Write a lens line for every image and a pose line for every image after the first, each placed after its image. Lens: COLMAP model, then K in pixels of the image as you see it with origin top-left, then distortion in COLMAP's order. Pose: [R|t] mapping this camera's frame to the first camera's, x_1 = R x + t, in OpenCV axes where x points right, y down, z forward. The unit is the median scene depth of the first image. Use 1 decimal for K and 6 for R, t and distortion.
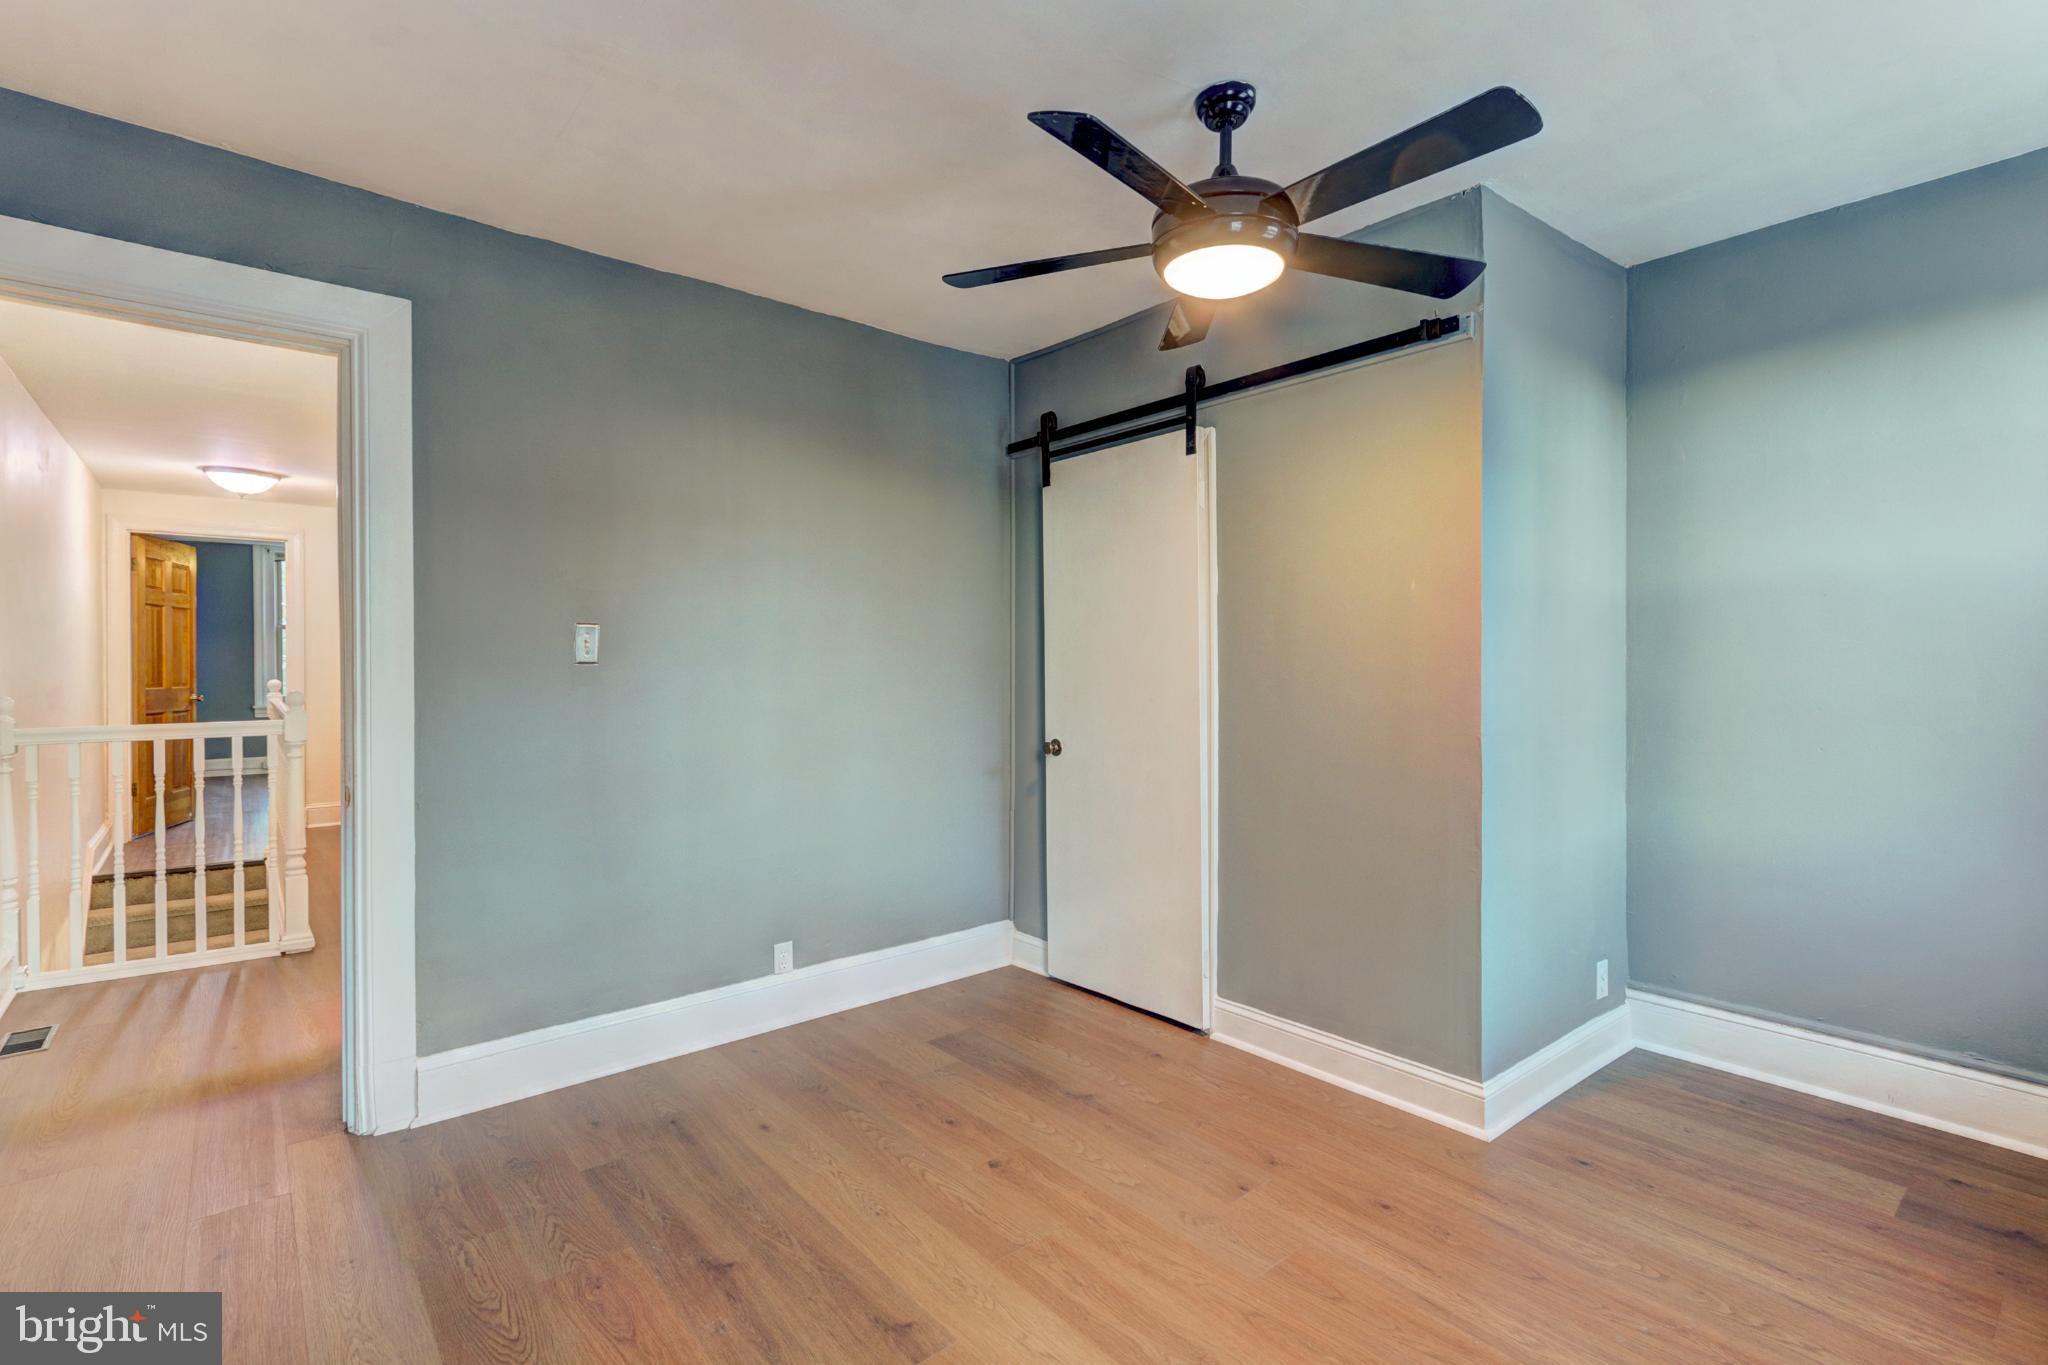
lens RADIAL K [[949.6, 0, 1018.0], [0, 949.6, 668.0], [0, 0, 1]] dist [-0.000745, 0.003617]
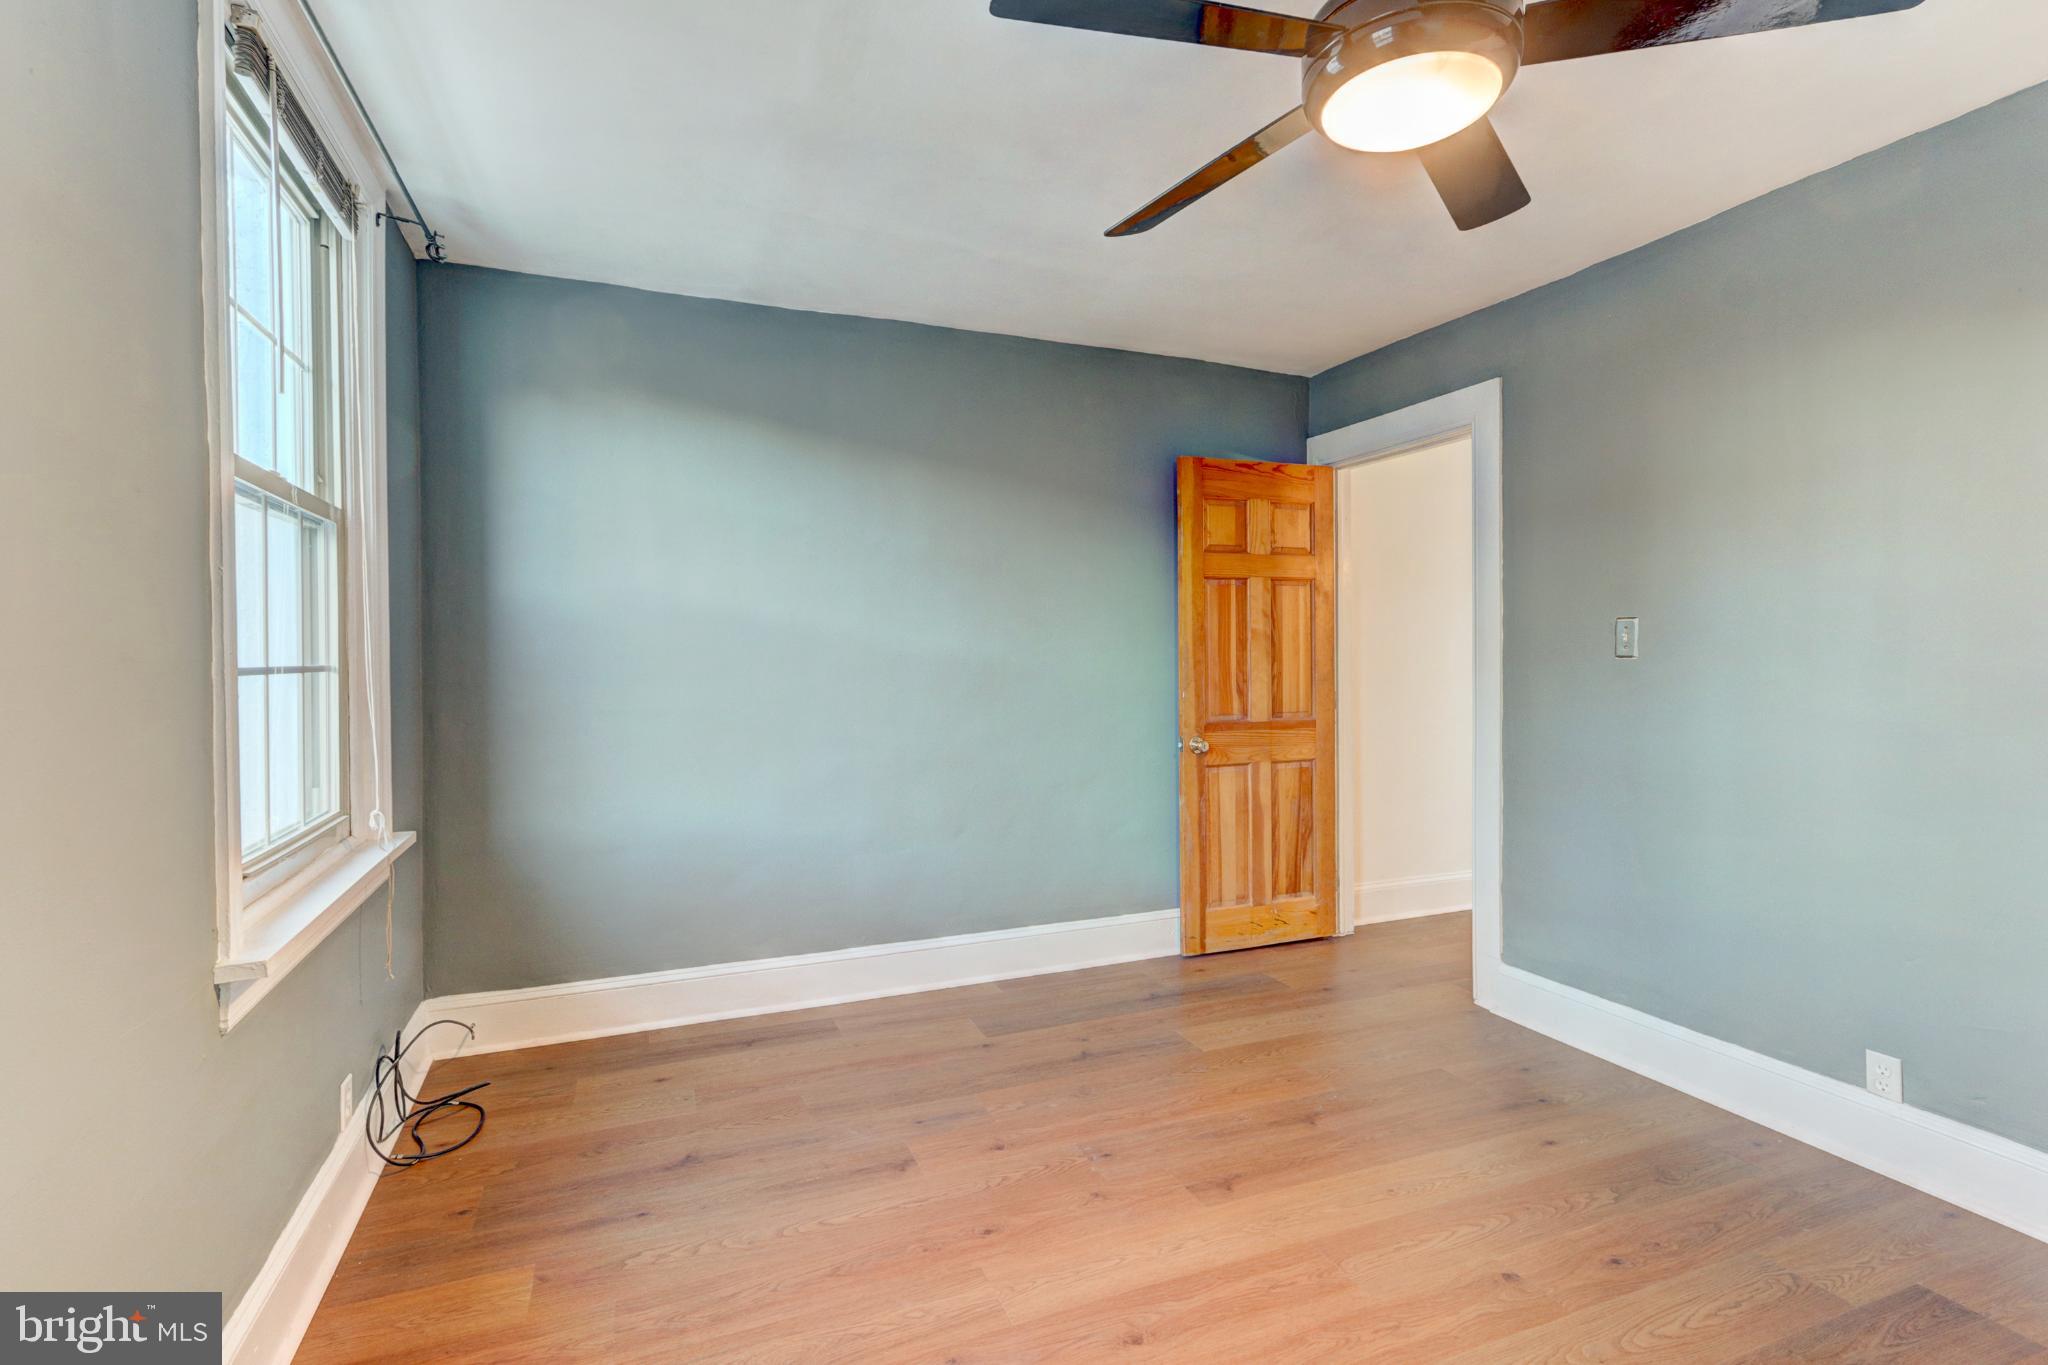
lens RADIAL K [[949.6, 0, 1035.7], [0, 949.6, 680.5], [0, 0, 1]] dist [-0.000745, 0.003617]
pose [[-0.289888, 0.018582, -0.956880, 0.783194], [-0.016932, 0.999555, 0.024541, 0.005982], [0.956911, 0.023316, -0.289444, 0.770130]]
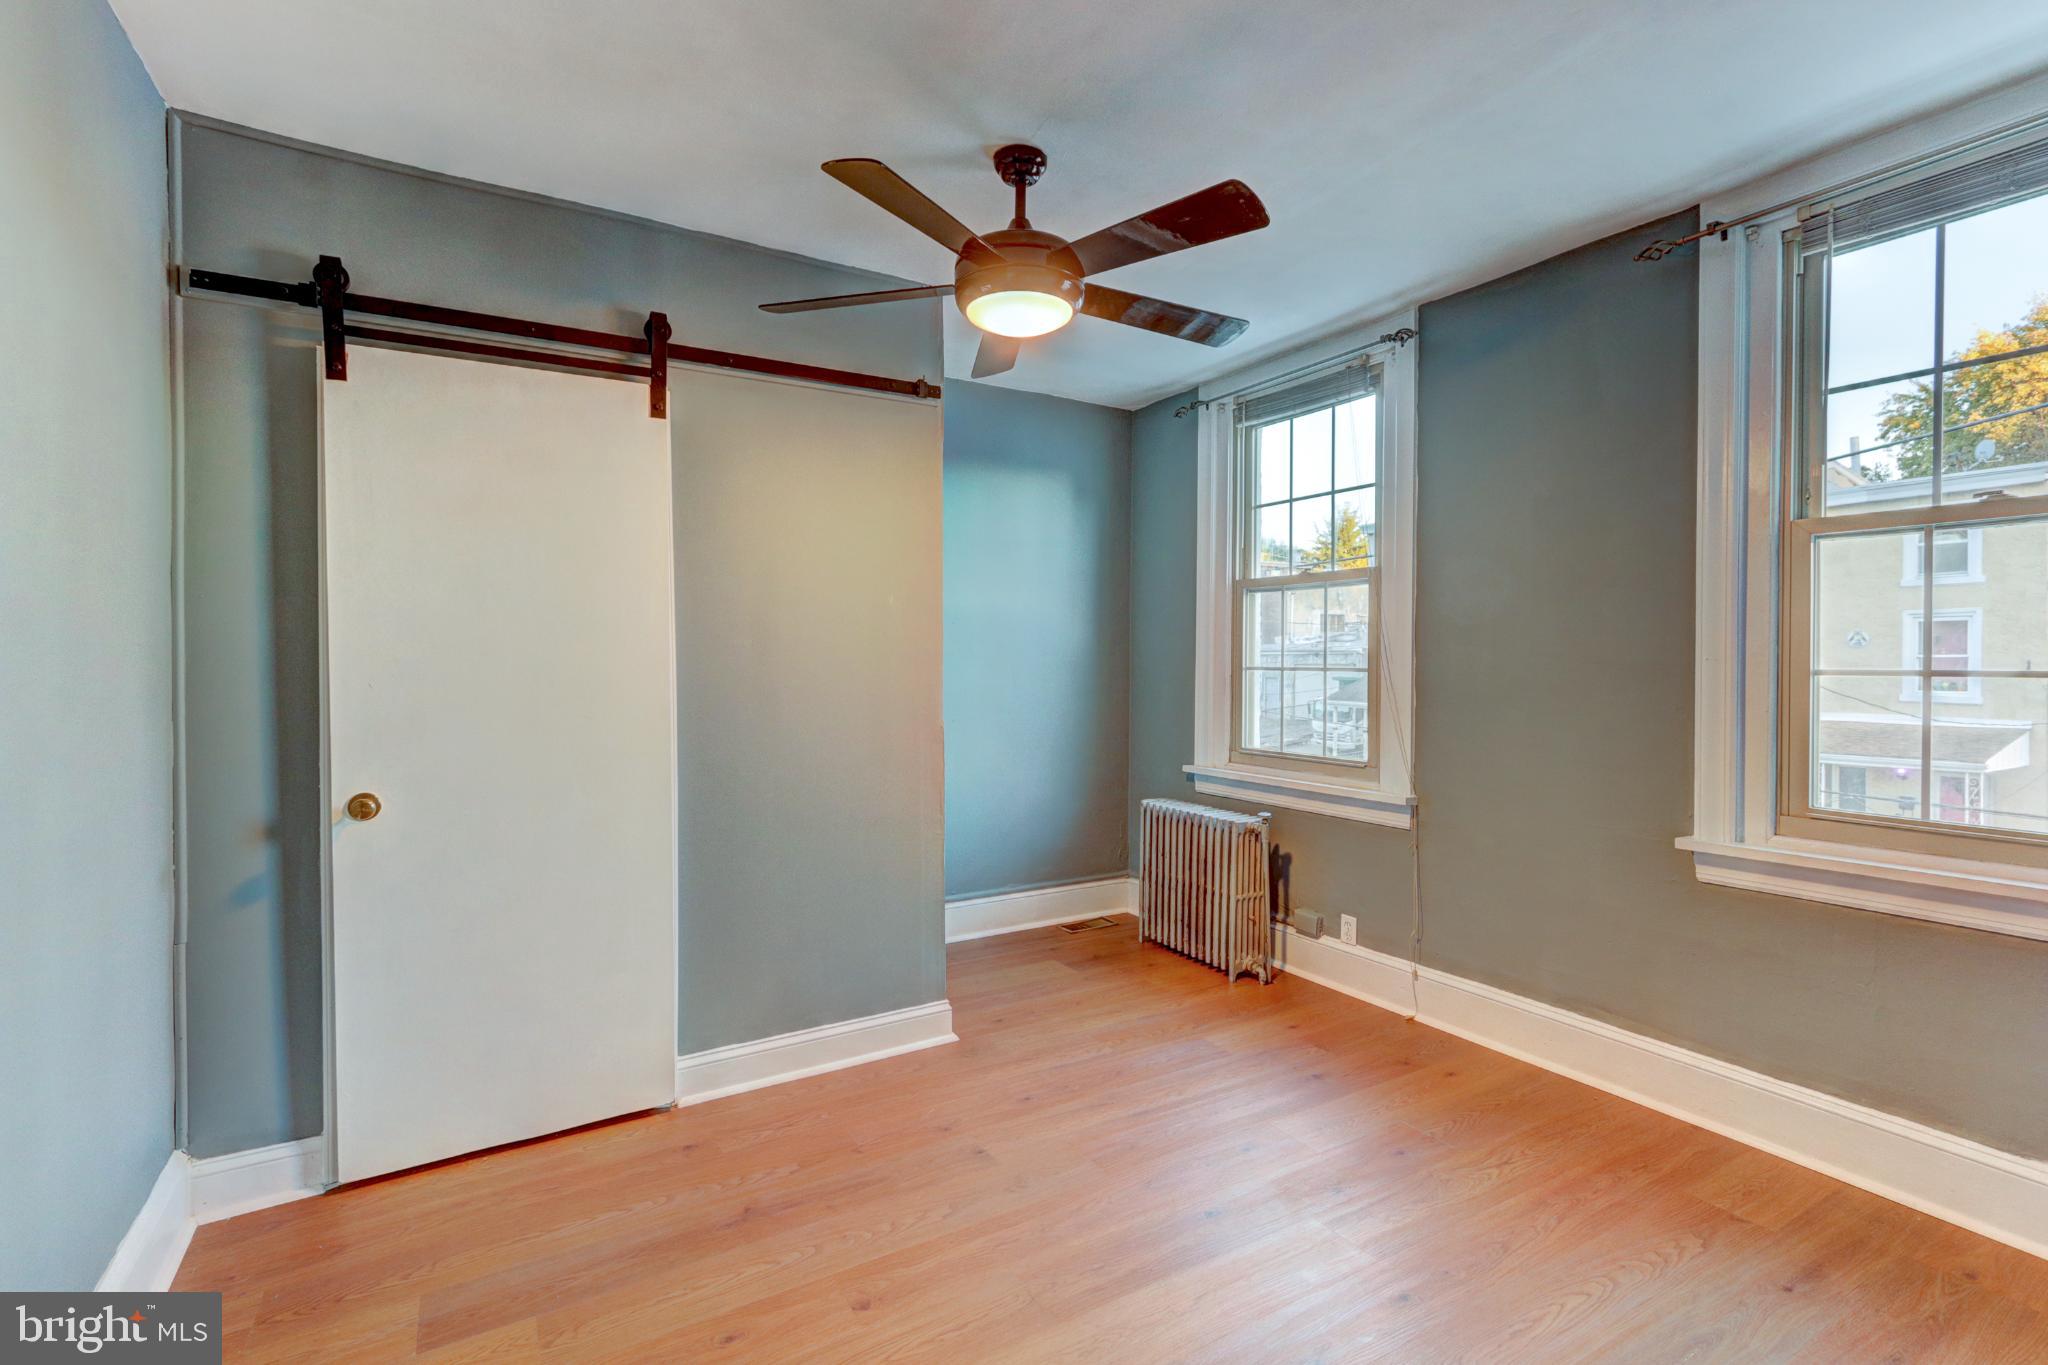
lens RADIAL K [[949.6, 0, 1018.7], [0, 949.6, 665.2], [0, 0, 1]] dist [-0.000745, 0.003617]
pose [[0.153788, -0.004098, 0.988095, -0.721488], [0.009033, 0.999955, 0.002742, -0.009332], [-0.988063, 0.008504, 0.153818, 0.686713]]
